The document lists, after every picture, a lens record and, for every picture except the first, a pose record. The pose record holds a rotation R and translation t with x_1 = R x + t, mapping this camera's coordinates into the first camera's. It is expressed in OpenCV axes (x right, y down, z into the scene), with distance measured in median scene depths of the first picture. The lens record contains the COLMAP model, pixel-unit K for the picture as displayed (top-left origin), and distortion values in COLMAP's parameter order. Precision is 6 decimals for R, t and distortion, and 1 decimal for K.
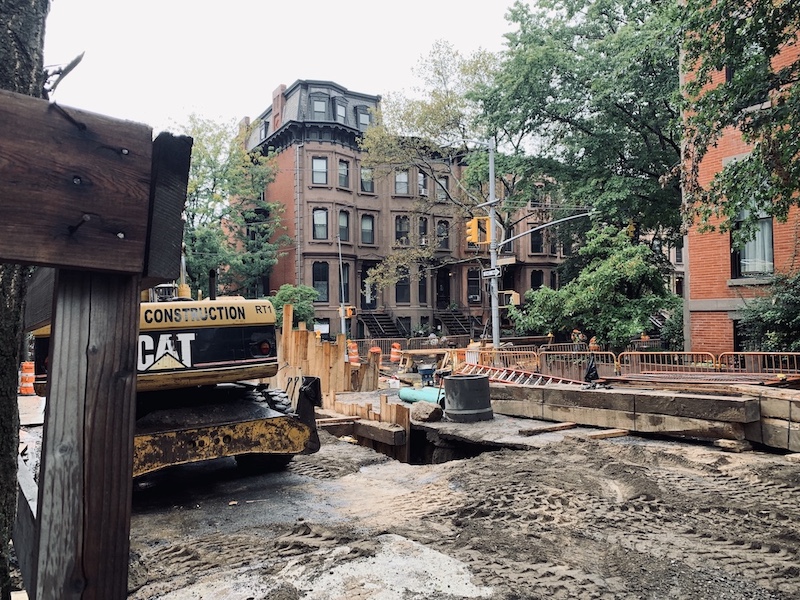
lens RADIAL K [[610.1, 0, 399.7], [0, 610.1, 299.4], [0, 0, 1]] dist [-0.003739, -0.001663]
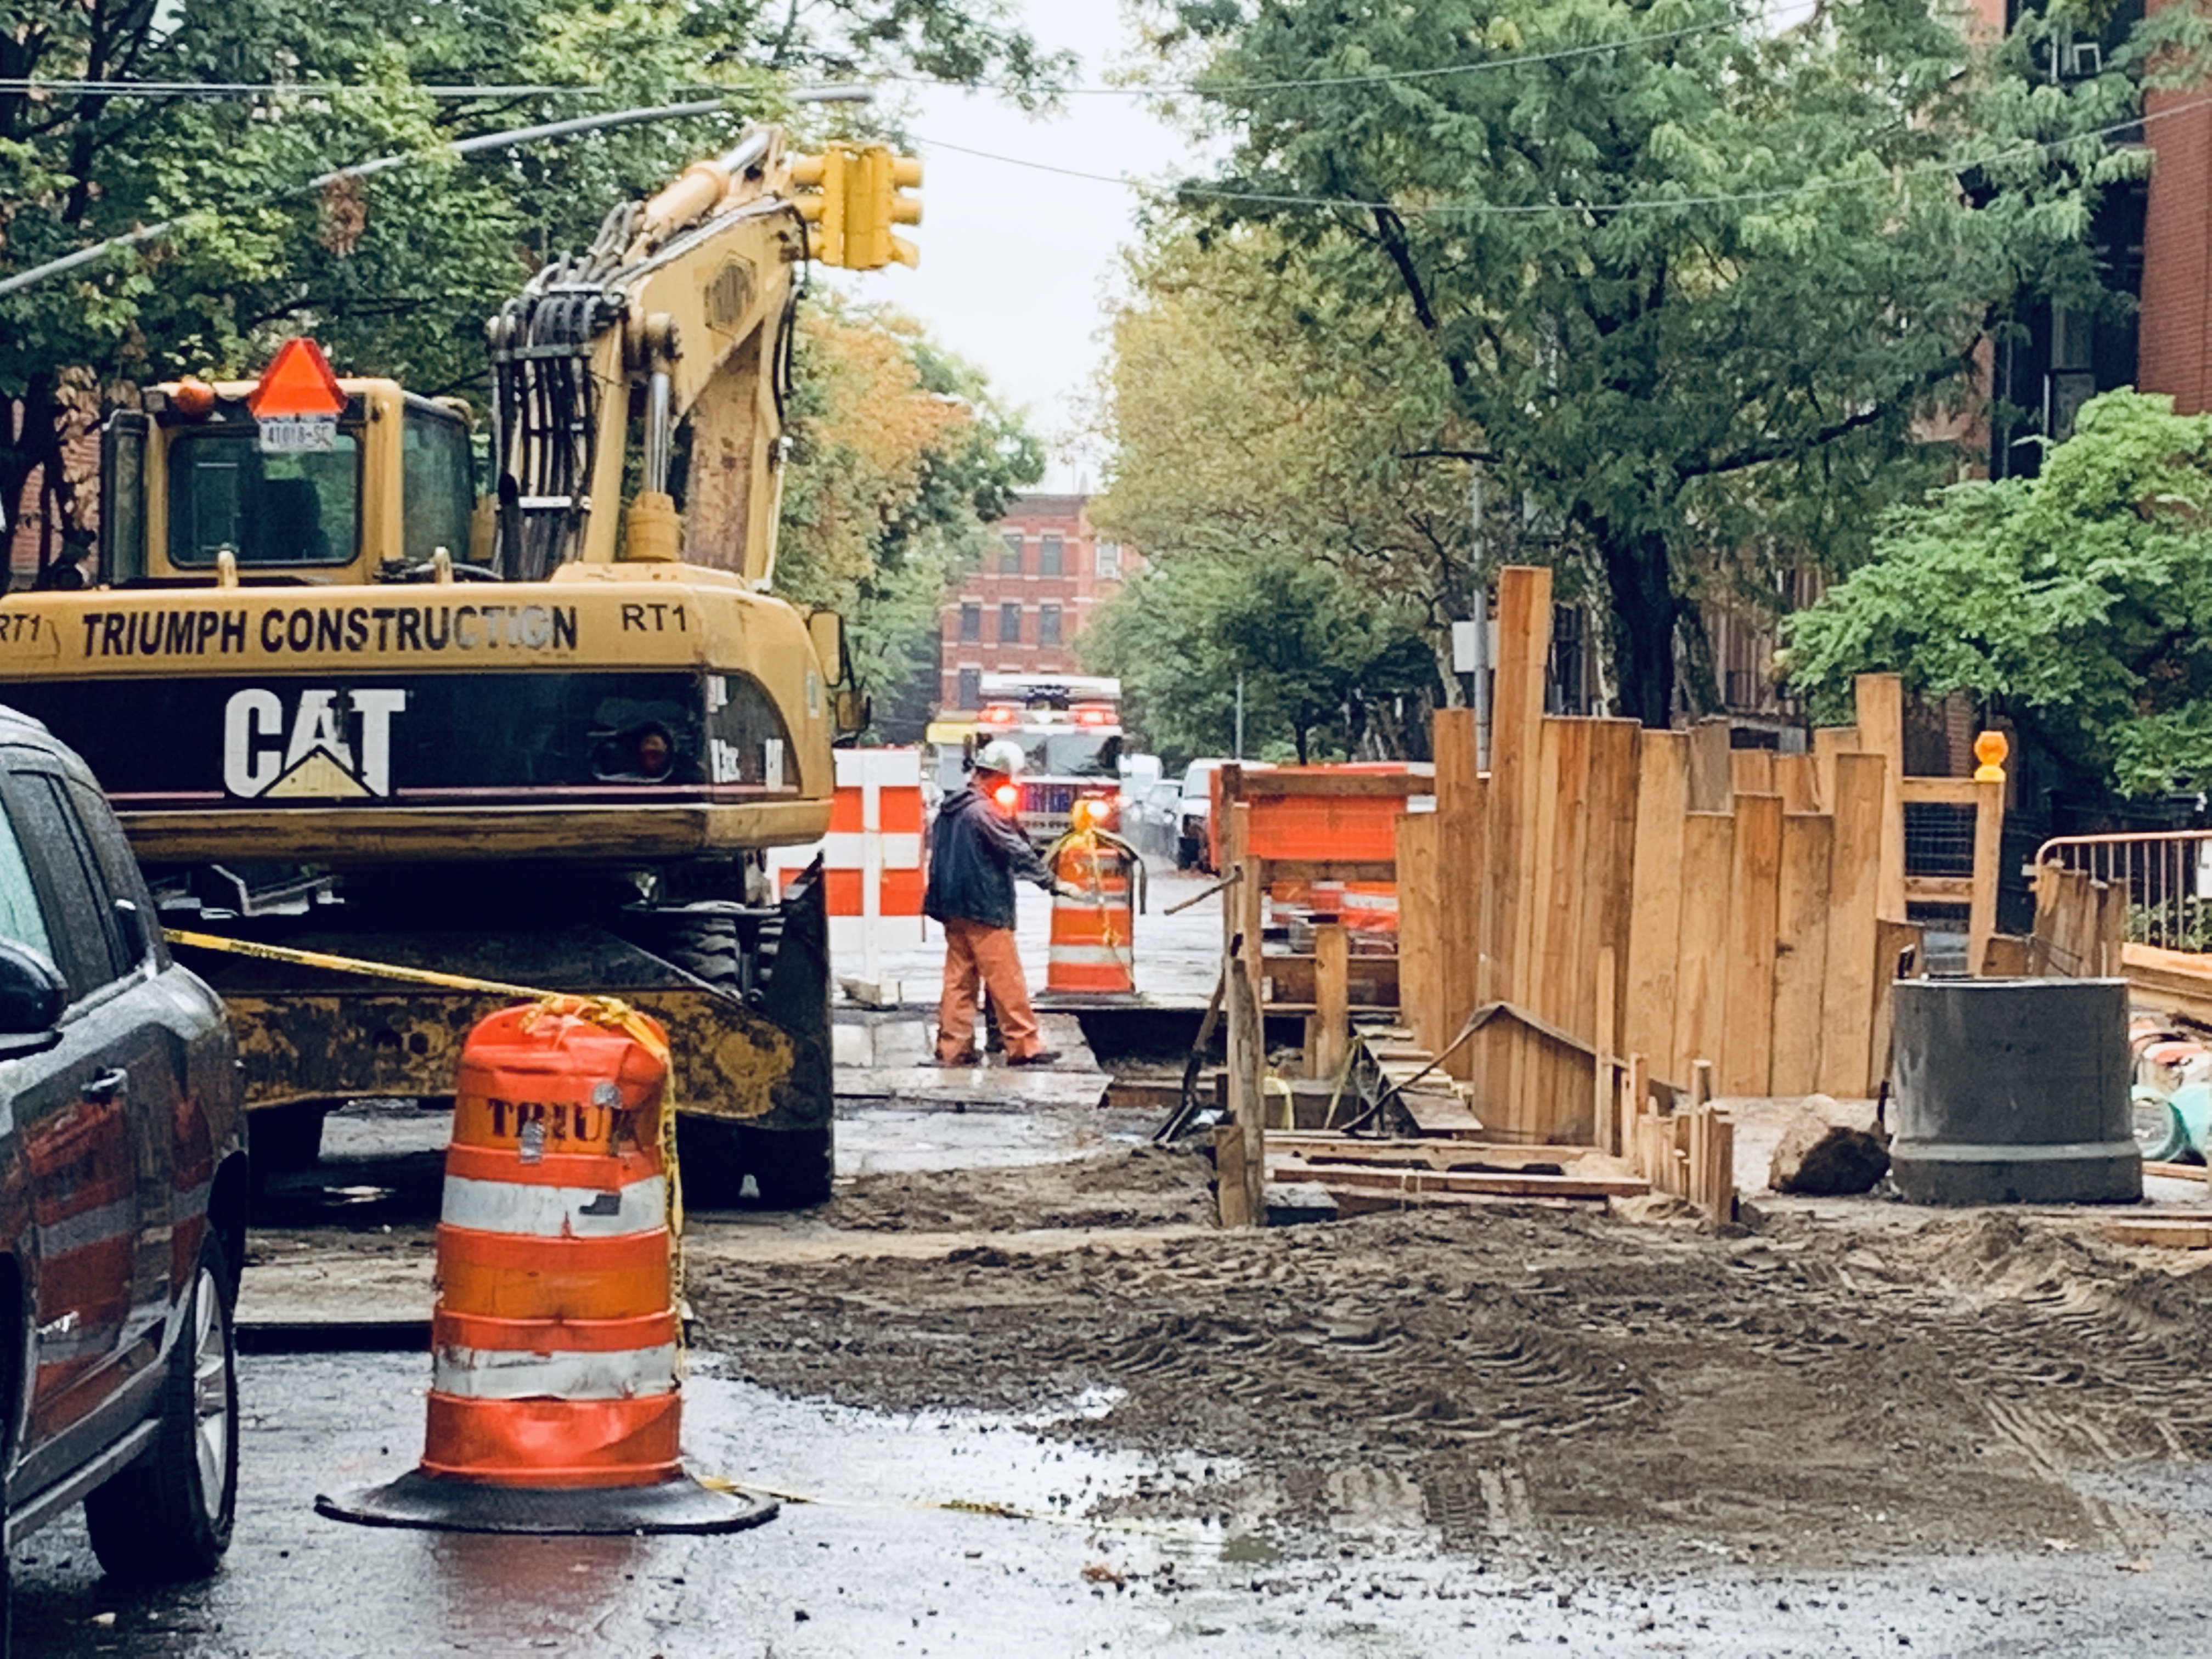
lens RADIAL K [[6182.1, 0, 1106.3], [0, 6182.1, 829.7], [0, 0, 1]] dist [0.126975, 0.000000]
pose [[0.845543, 0.045220, -0.531989, 1.677095], [-0.013671, 0.997914, 0.063096, -0.078627], [0.533732, -0.046077, 0.844397, -1.503209]]
